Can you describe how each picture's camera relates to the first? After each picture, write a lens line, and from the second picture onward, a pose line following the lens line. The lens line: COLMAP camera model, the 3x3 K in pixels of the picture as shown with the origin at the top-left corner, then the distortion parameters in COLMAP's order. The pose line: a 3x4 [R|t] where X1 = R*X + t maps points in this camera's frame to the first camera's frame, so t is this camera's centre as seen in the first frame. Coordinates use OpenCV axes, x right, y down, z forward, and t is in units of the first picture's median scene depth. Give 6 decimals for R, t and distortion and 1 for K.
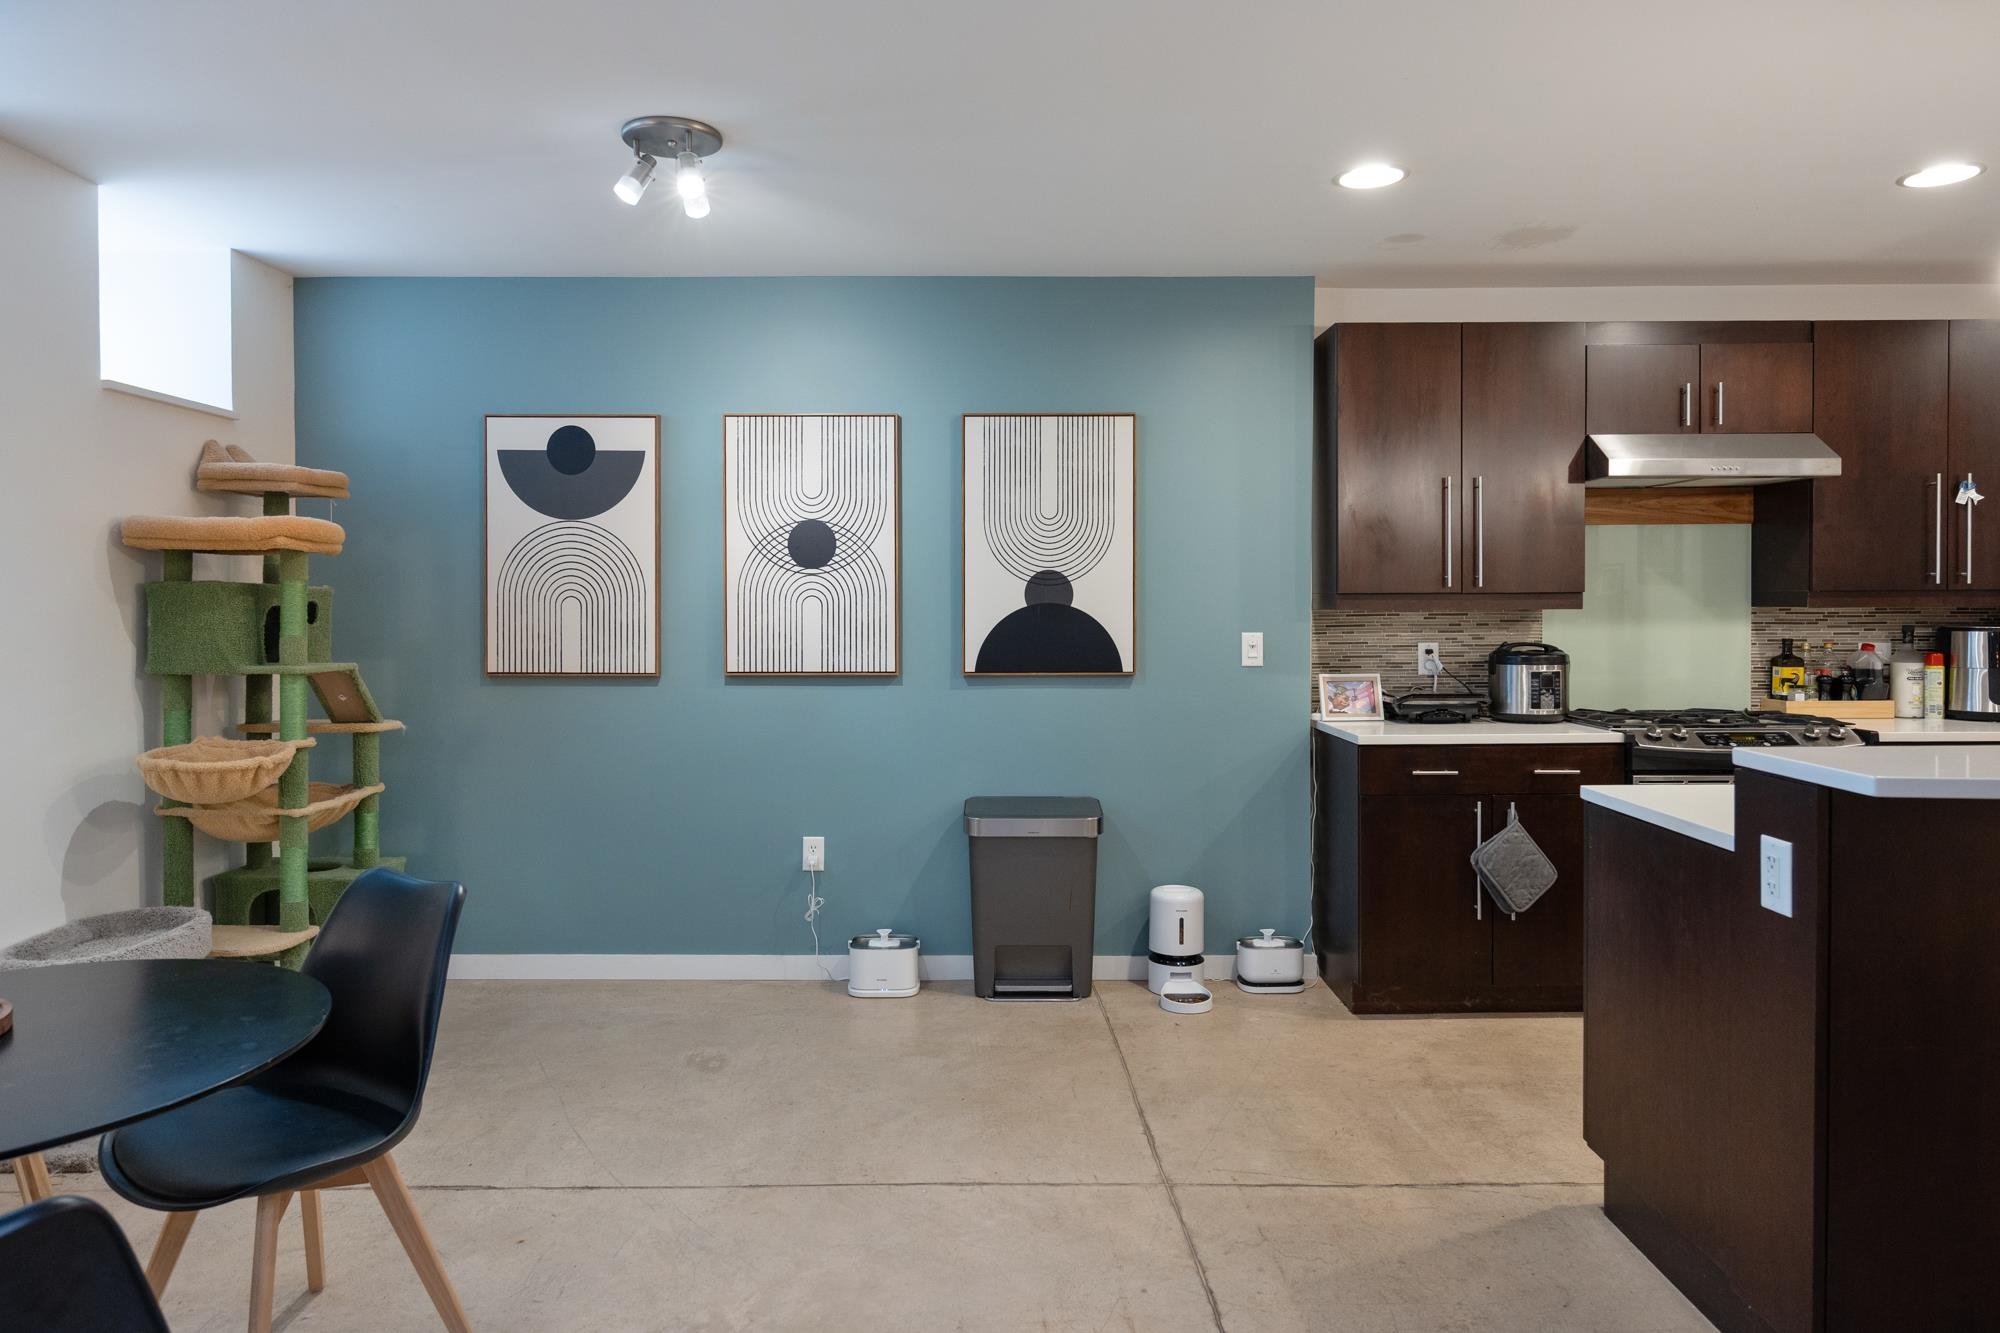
lens RADIAL K [[1262.2, 0, 993.6], [0, 1262.2, 618.0], [0, 0, 1]] dist [-0.003728, -0.002471]
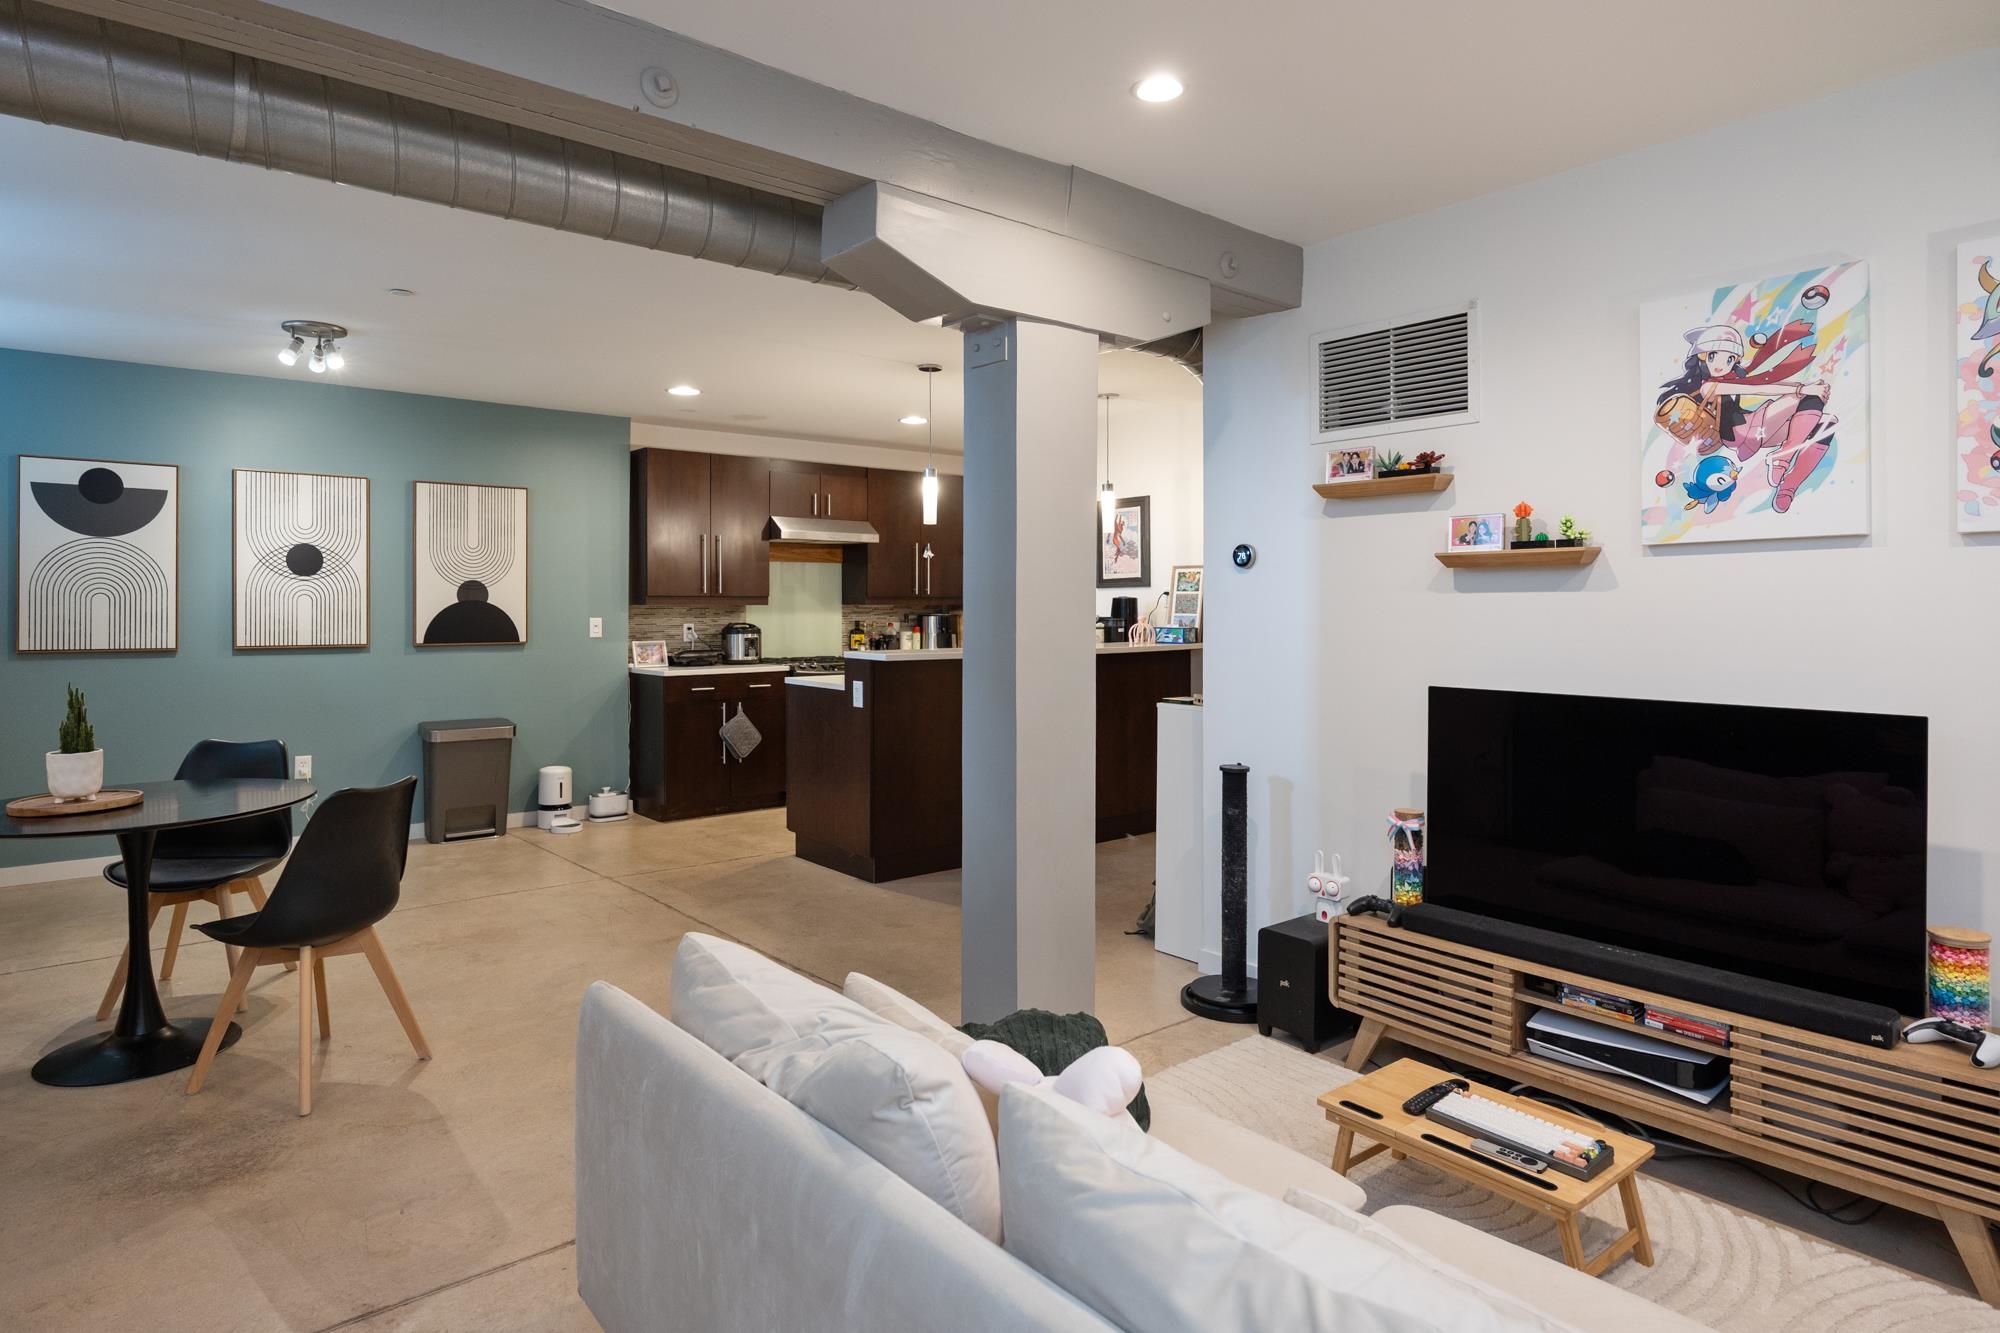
lens RADIAL K [[1110.3, 0, 985.0], [0, 1110.3, 614.1], [0, 0, 1]] dist [-0.004662, -0.001228]
pose [[0.776043, -0.000700, 0.630680, -0.346512], [0.005068, 0.999974, -0.005127, 0.016790], [-0.630660, 0.007175, 0.776026, -0.530442]]
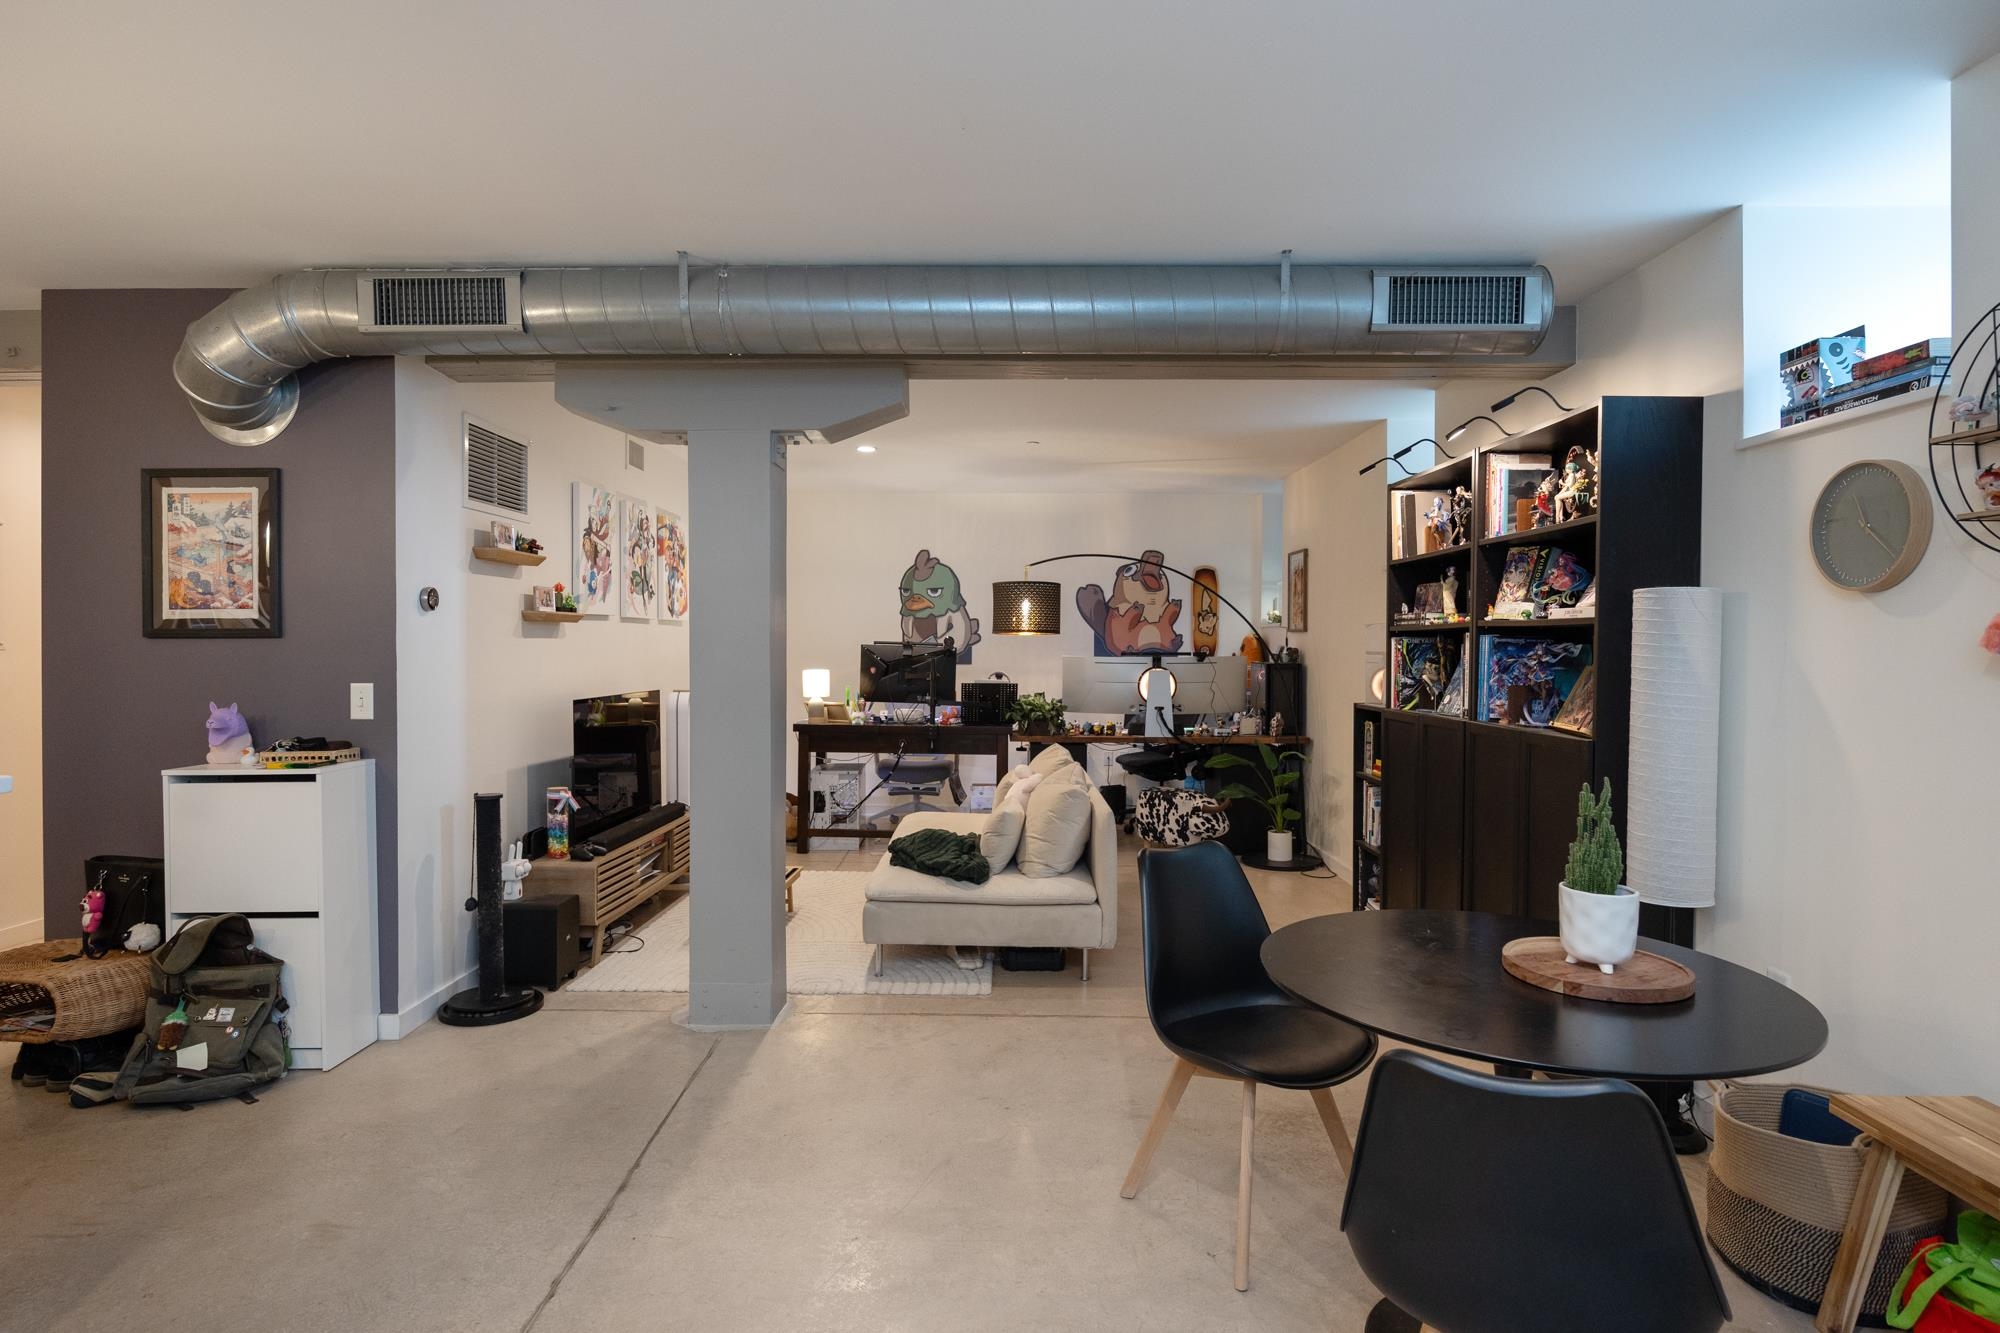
lens RADIAL K [[1110.3, 0, 985.0], [0, 1110.3, 614.1], [0, 0, 1]] dist [-0.004662, -0.001228]
pose [[-0.999850, 0.001332, 0.017271, -0.102405], [0.001090, 0.999901, -0.014002, -0.006740], [-0.017288, -0.013981, -0.999753, 0.891774]]
